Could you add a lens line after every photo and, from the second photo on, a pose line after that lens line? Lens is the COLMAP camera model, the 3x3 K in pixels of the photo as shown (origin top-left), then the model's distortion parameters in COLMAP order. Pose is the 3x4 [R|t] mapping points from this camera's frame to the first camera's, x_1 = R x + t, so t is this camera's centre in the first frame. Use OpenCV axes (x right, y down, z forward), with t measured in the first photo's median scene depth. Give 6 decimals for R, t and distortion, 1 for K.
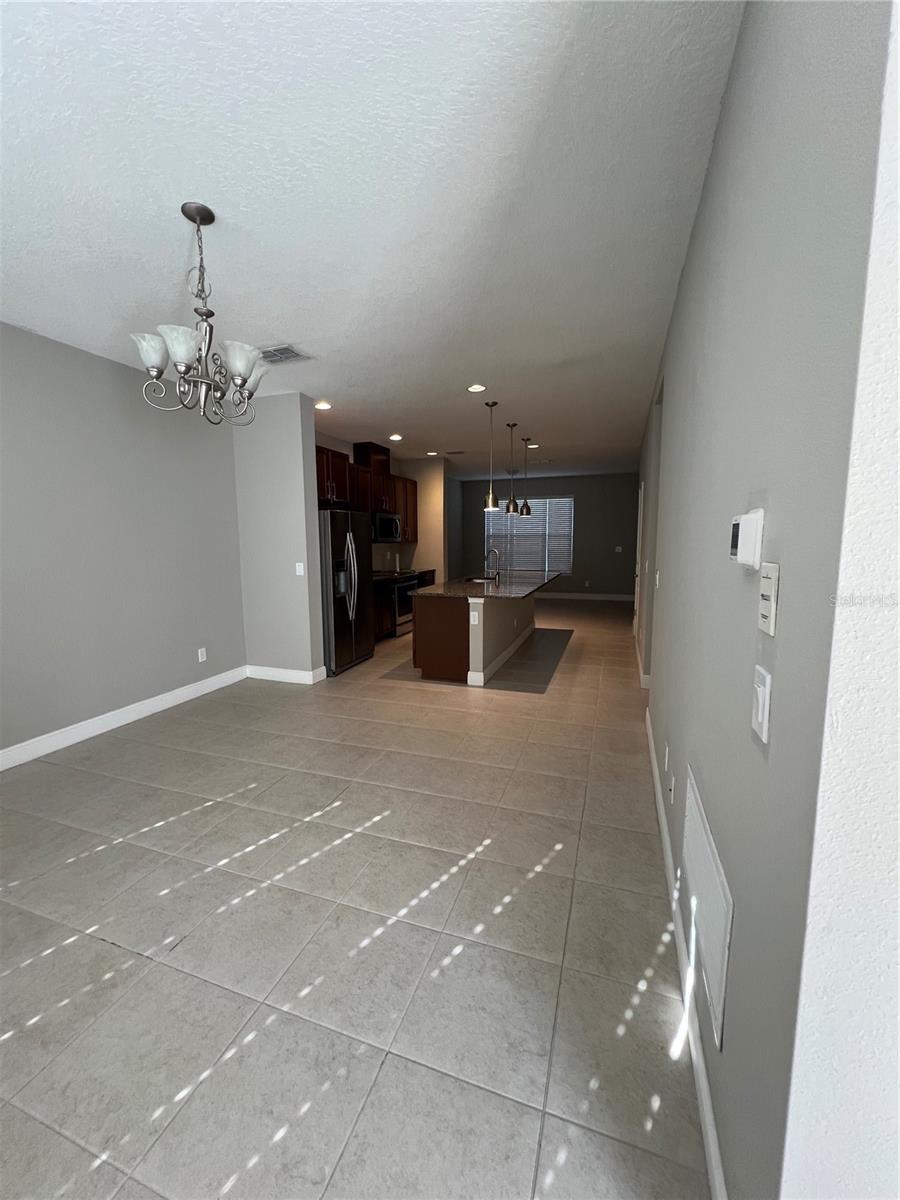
lens RADIAL K [[482.4, 0, 446.0], [0, 482.4, 602.8], [0, 0, 1]] dist [-0.001015, -0.000023]
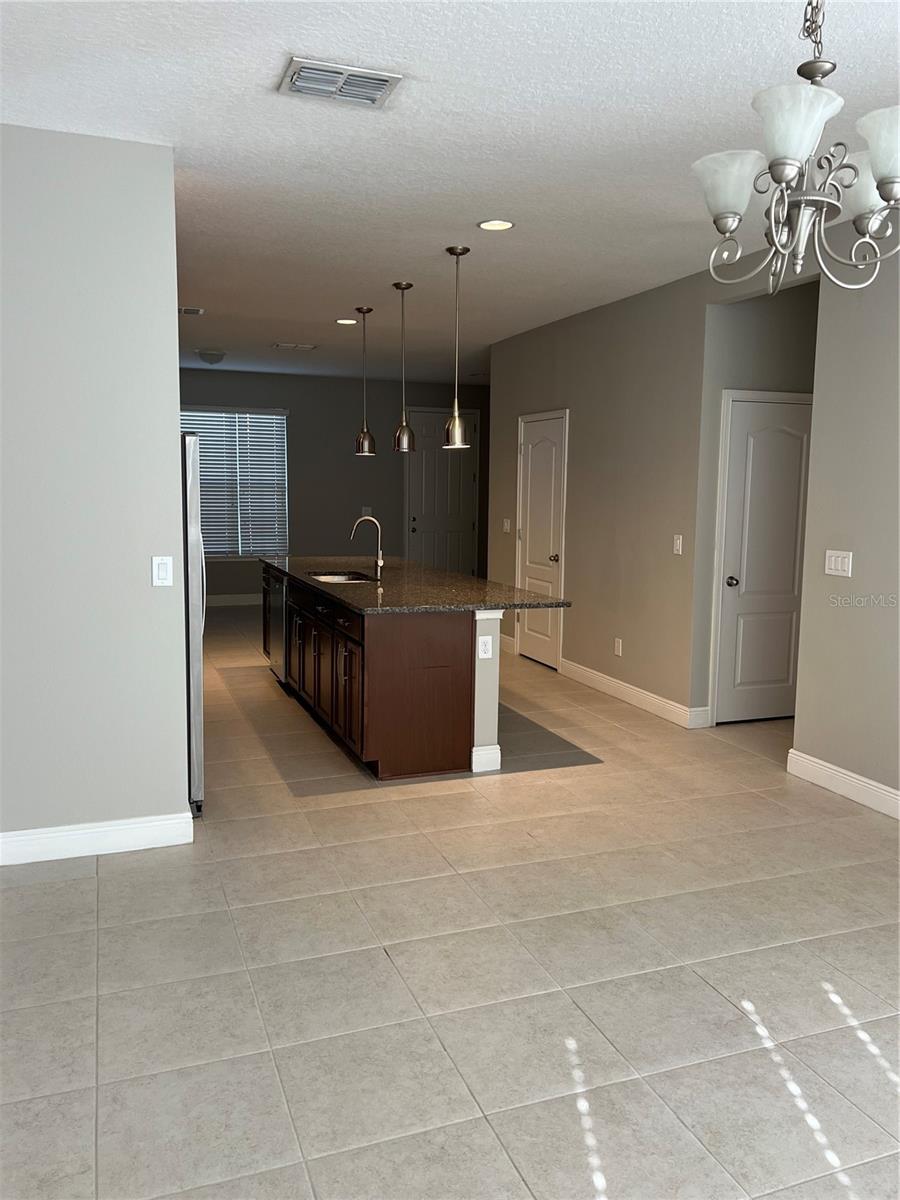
lens RADIAL K [[924.7, 0, 450.0], [0, 924.7, 600.0], [0, 0, 1]] dist [0.063790, -0.070077]
pose [[0.762024, -0.064744, 0.644304, -0.750246], [0.068984, 0.997444, 0.018642, -0.051230], [-0.643864, 0.030242, 0.764542, 0.268210]]
